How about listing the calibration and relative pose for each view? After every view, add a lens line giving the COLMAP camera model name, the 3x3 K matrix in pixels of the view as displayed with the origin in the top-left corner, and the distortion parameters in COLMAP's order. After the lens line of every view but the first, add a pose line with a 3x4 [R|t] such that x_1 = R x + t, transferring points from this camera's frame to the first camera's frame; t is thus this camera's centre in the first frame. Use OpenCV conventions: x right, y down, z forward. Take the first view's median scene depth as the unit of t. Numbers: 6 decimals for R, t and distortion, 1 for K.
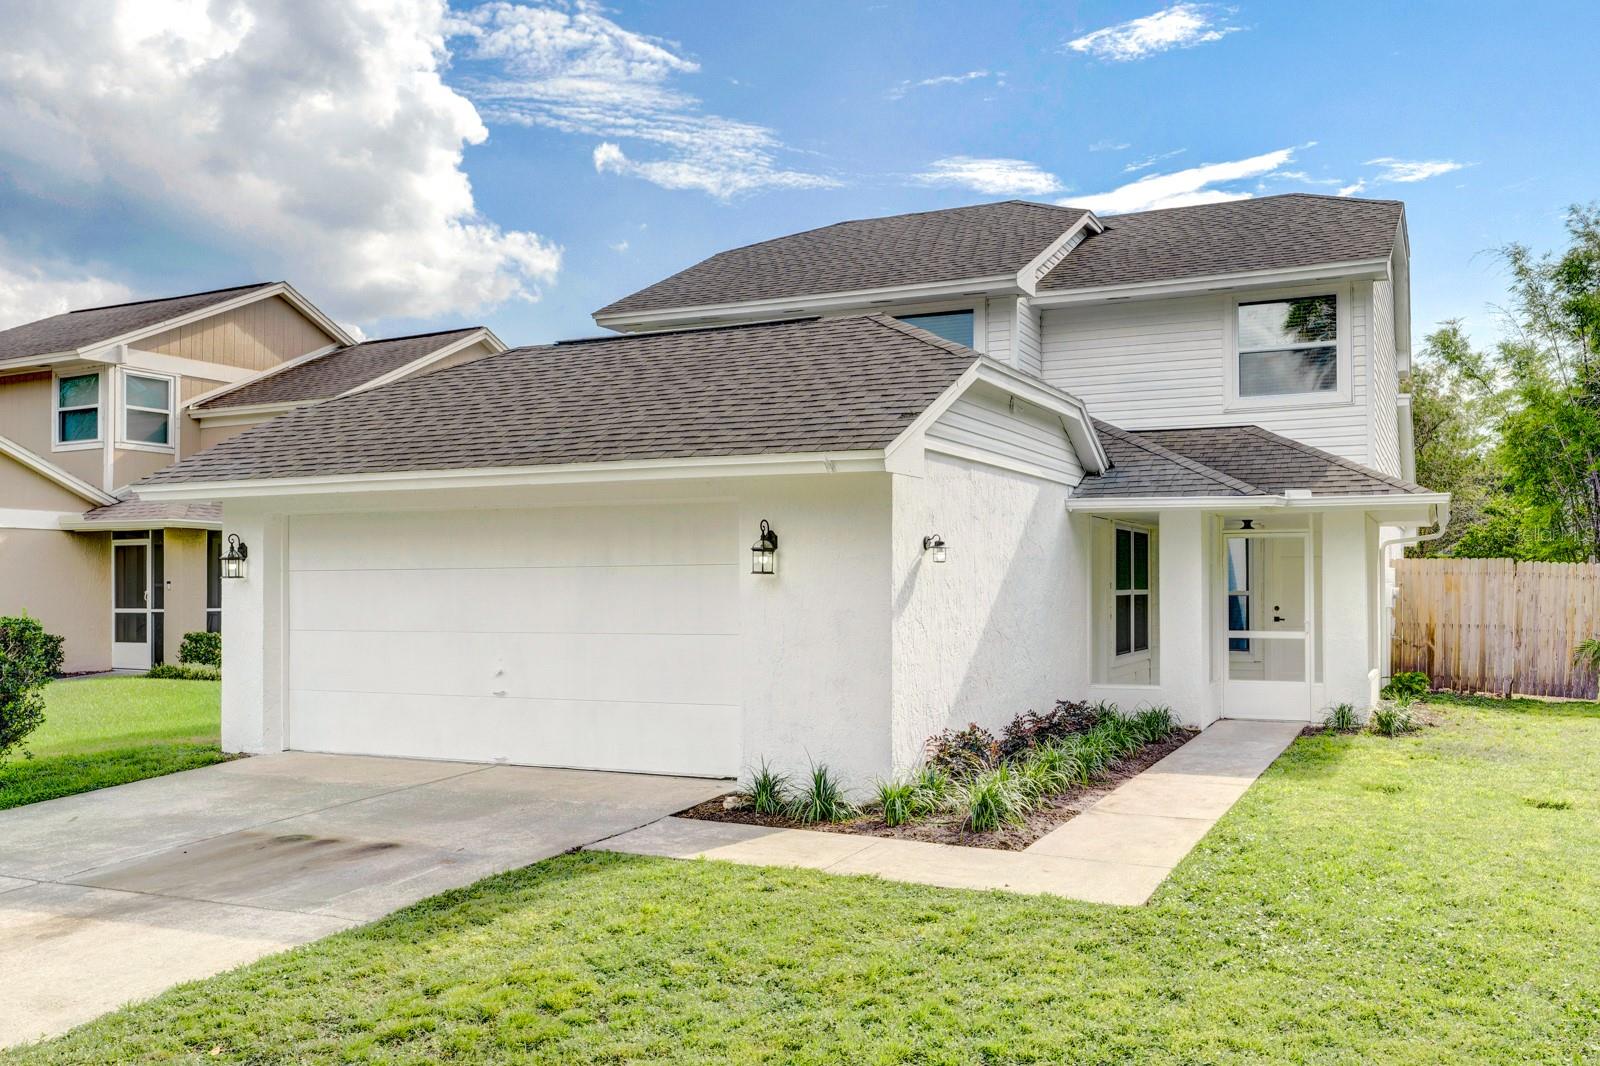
lens RADIAL K [[1401.6, 0, 807.0], [0, 1401.6, 541.7], [0, 0, 1]] dist [0.001898, -0.014901]
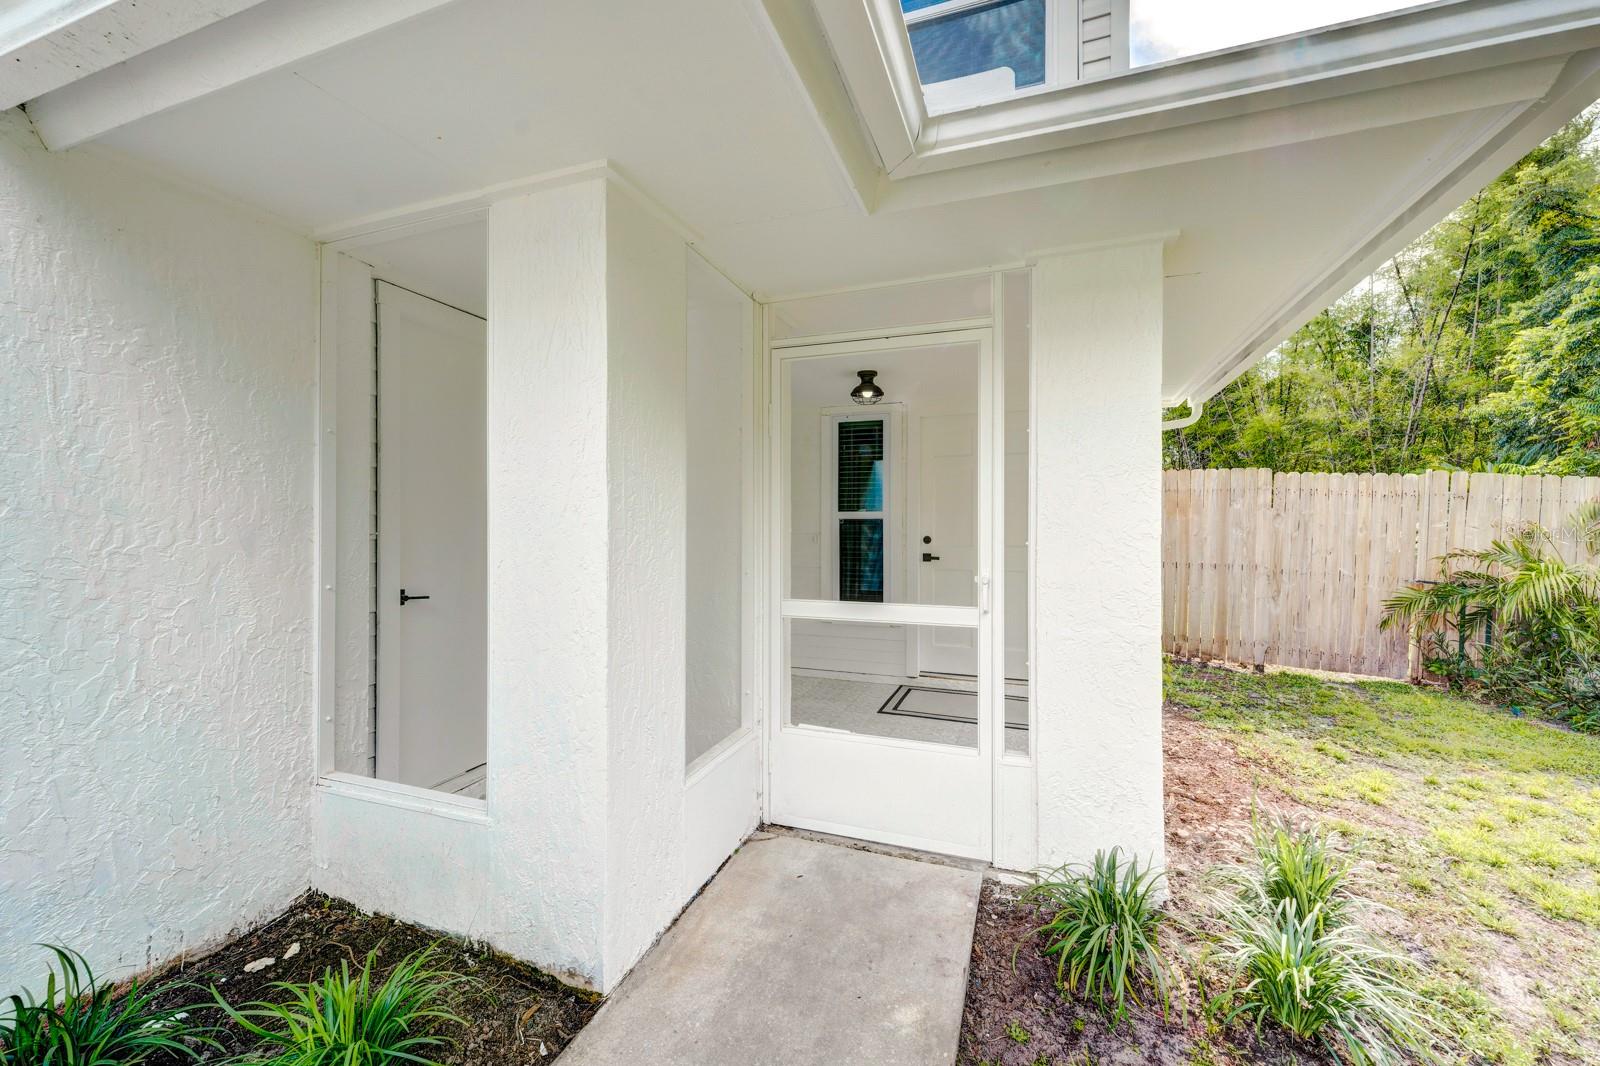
lens RADIAL K [[645.7, 0, 798.3], [0, 645.7, 520.2], [0, 0, 1]] dist [-0.002587, 0.000139]
pose [[0.996812, 0.006425, 0.079522, 0.250041], [-0.008229, 0.999716, 0.022380, 0.032529], [-0.079356, -0.022963, 0.996582, 0.708480]]
